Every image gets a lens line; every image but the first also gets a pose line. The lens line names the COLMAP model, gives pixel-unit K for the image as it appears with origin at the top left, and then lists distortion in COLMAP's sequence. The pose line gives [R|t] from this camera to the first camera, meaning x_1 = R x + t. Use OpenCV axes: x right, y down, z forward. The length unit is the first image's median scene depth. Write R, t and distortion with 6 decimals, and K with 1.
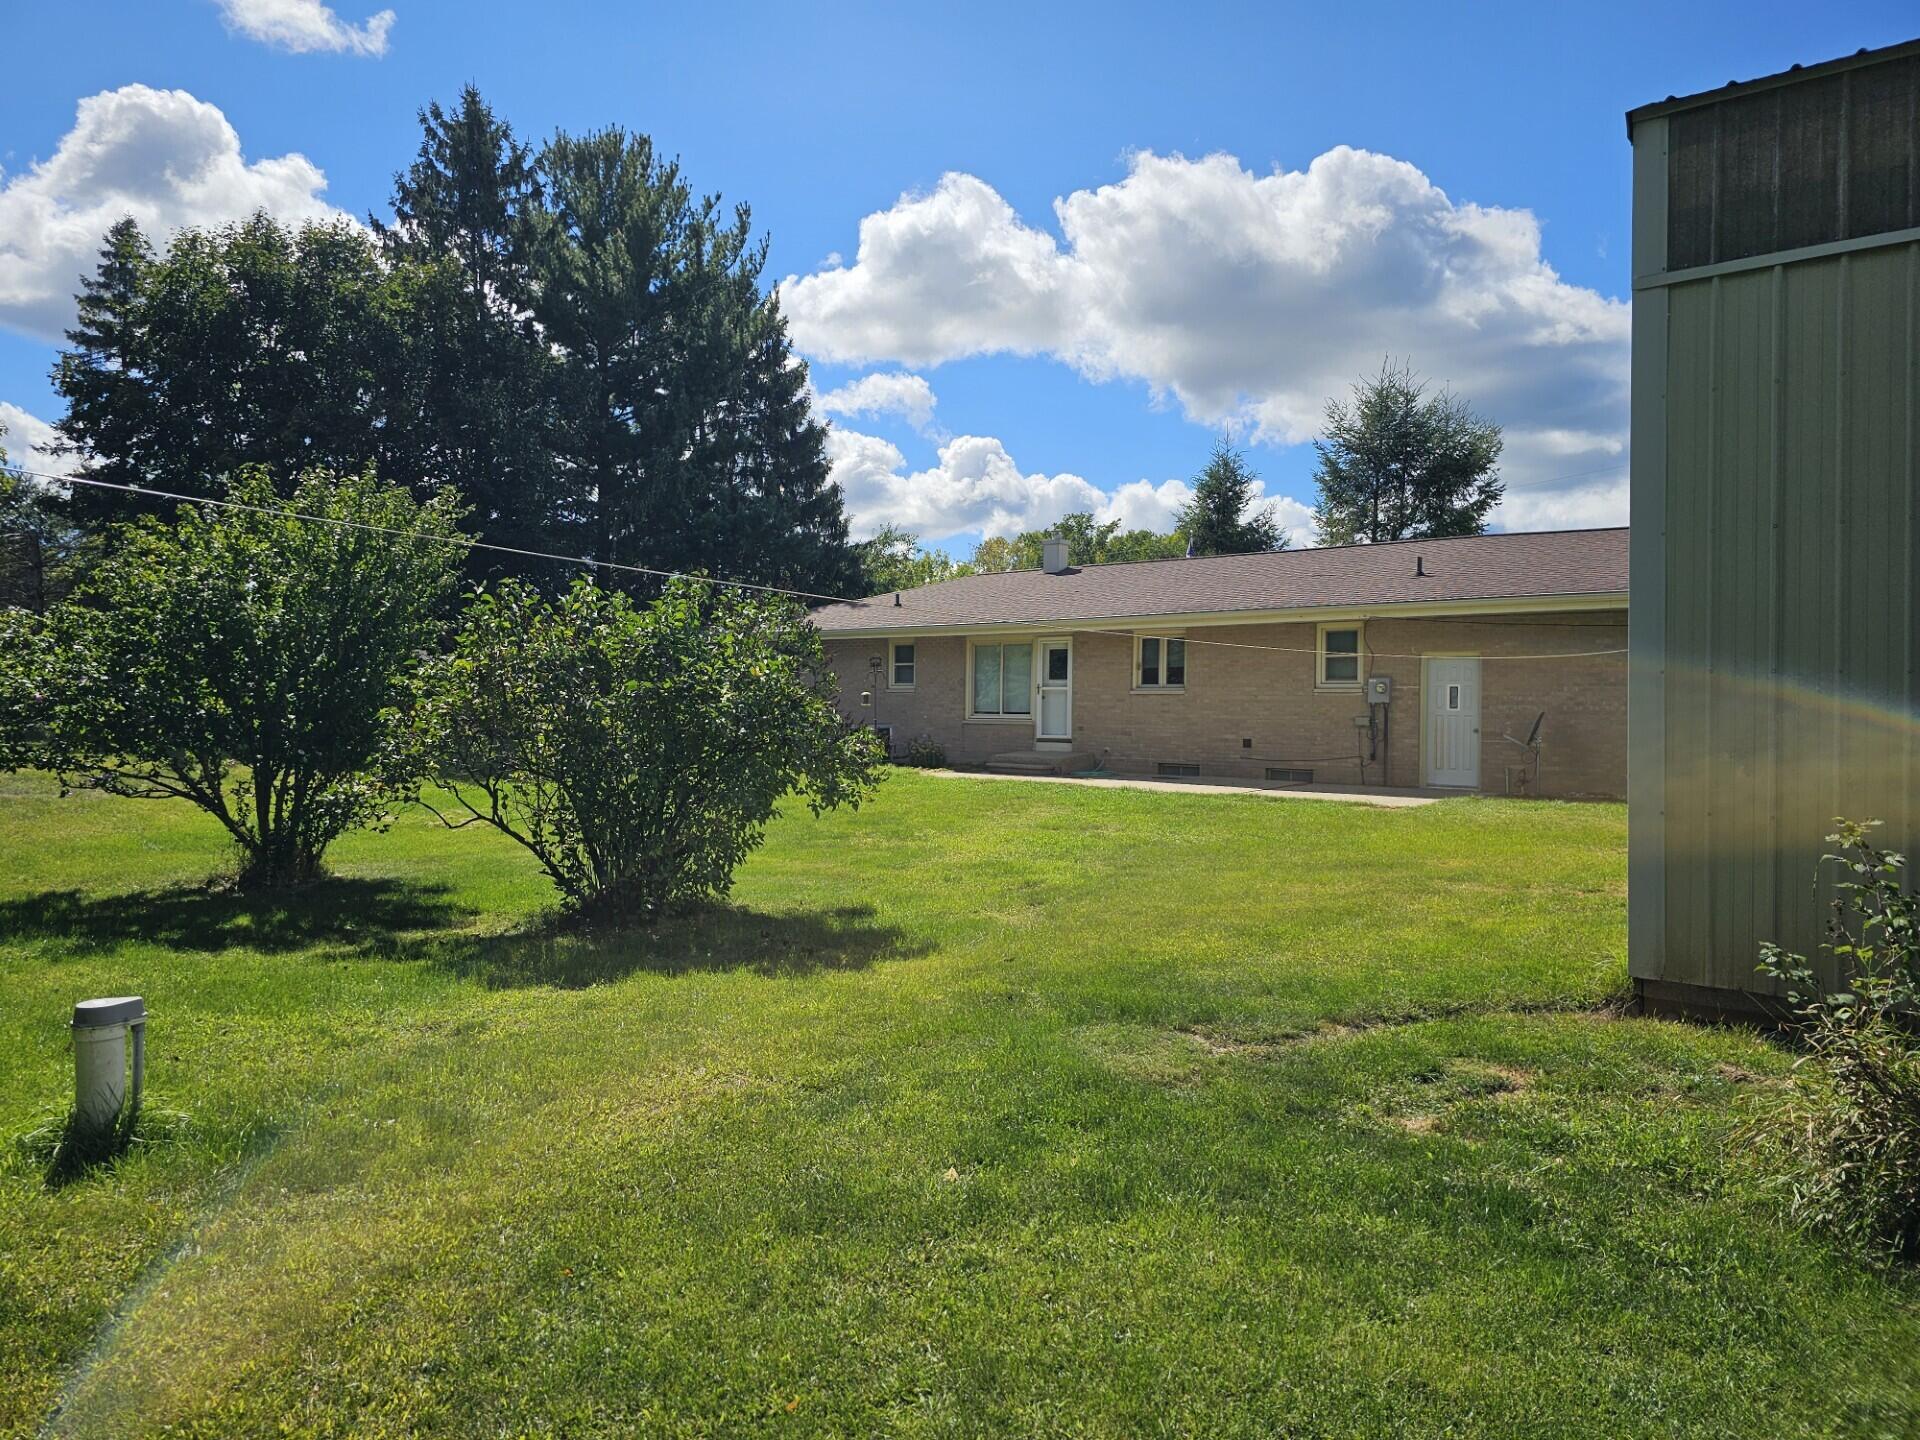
lens RADIAL K [[1275.8, 0, 965.6], [0, 1275.8, 719.4], [0, 0, 1]] dist [0.003785, 0.000941]
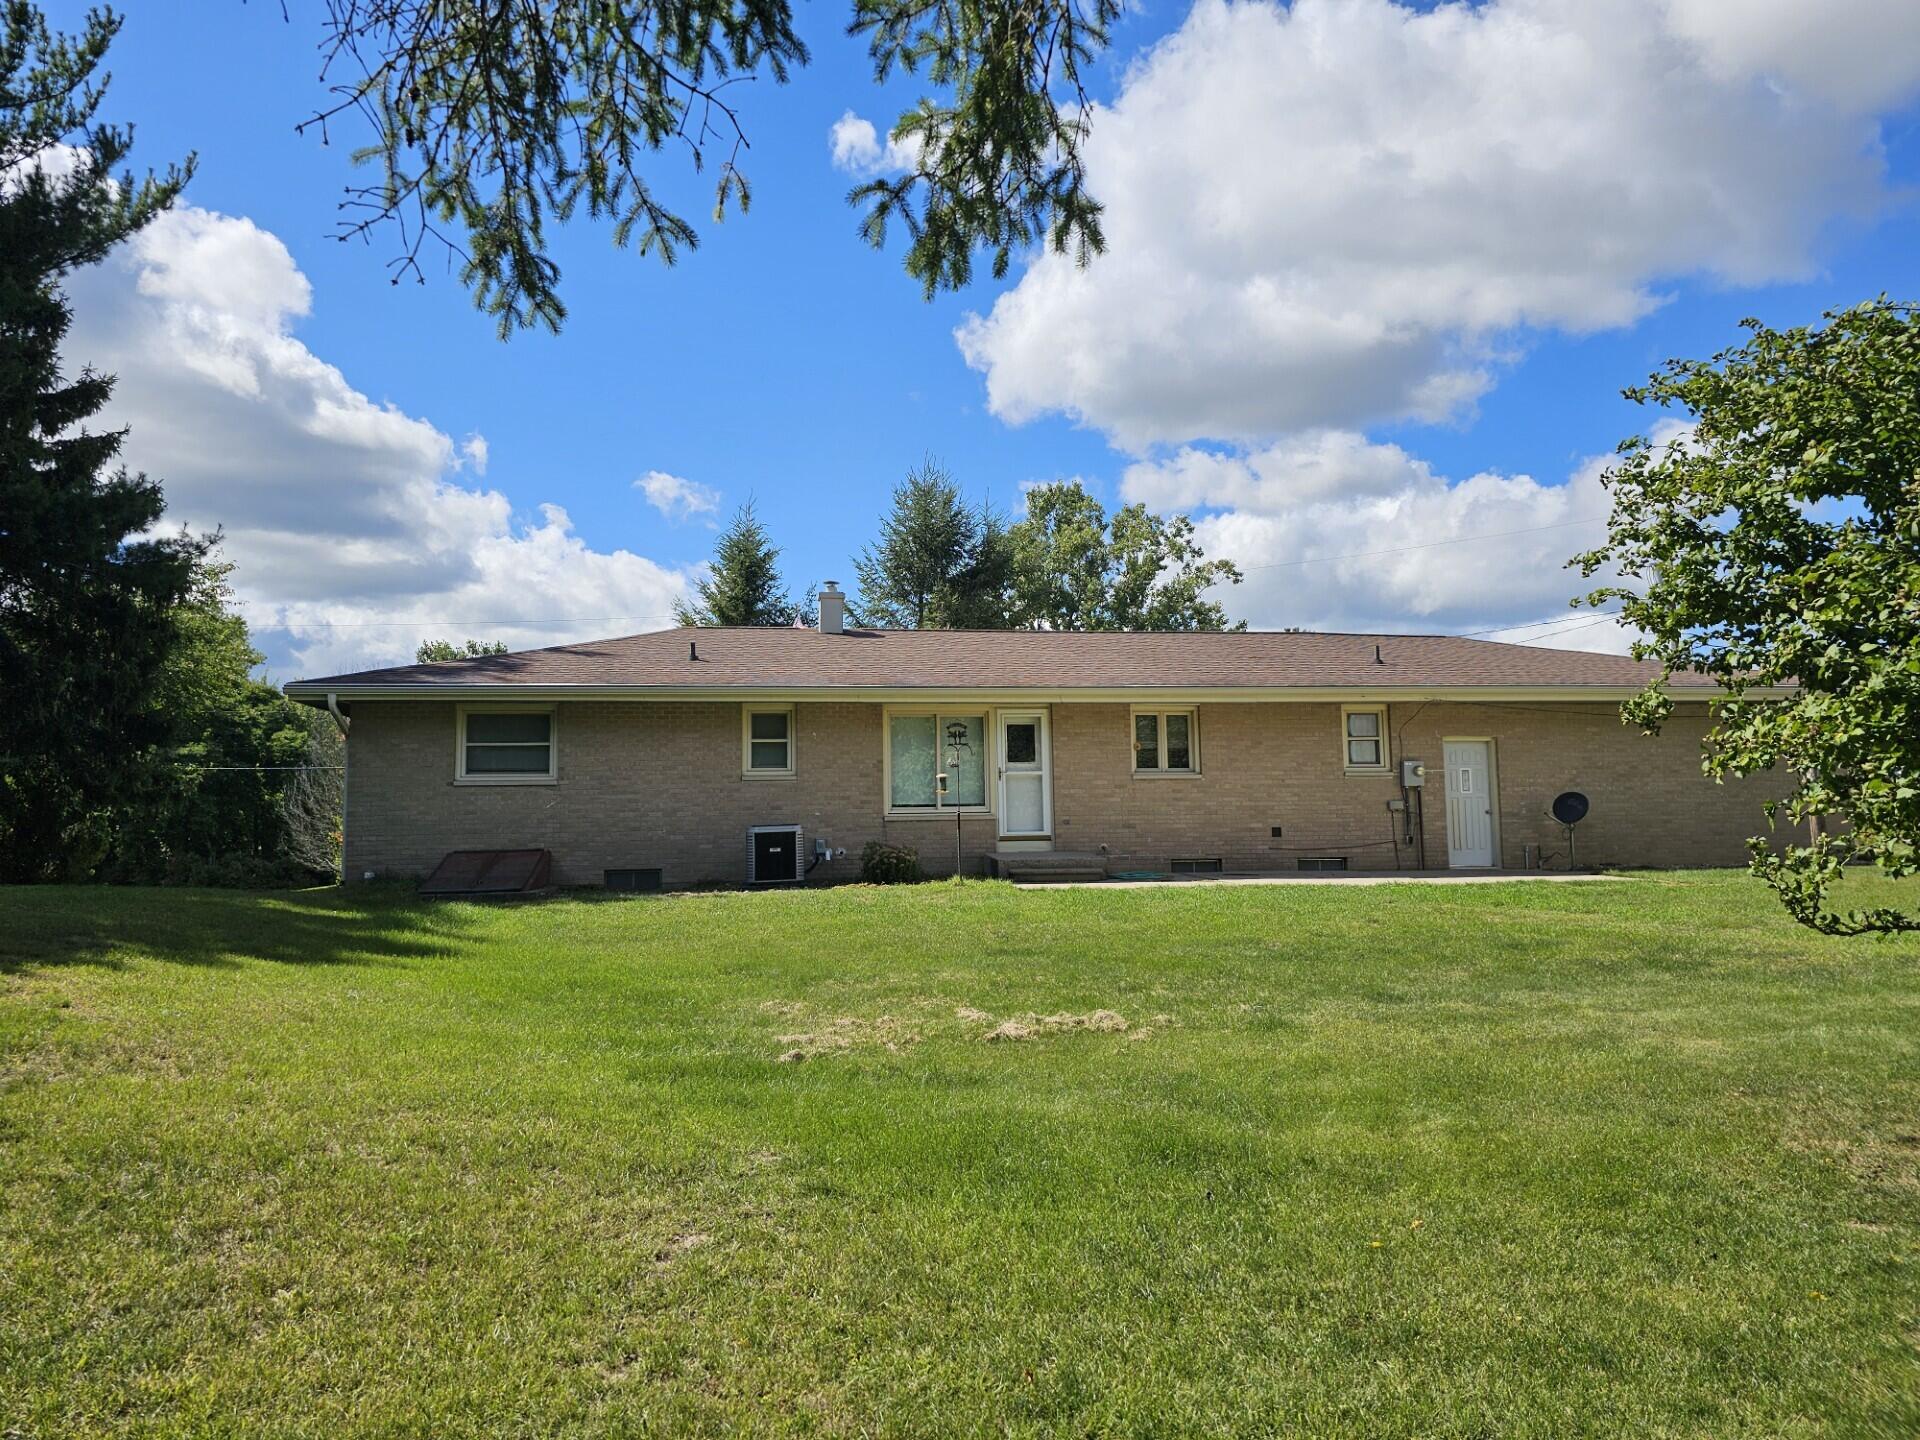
lens RADIAL K [[1275.8, 0, 960.5], [0, 1275.8, 714.7], [0, 0, 1]] dist [0.003785, 0.000941]
pose [[0.700820, 0.031022, 0.712664, -0.544754], [0.021983, 0.997640, -0.065045, -0.009941], [-0.713000, 0.061251, 0.698484, 0.478318]]
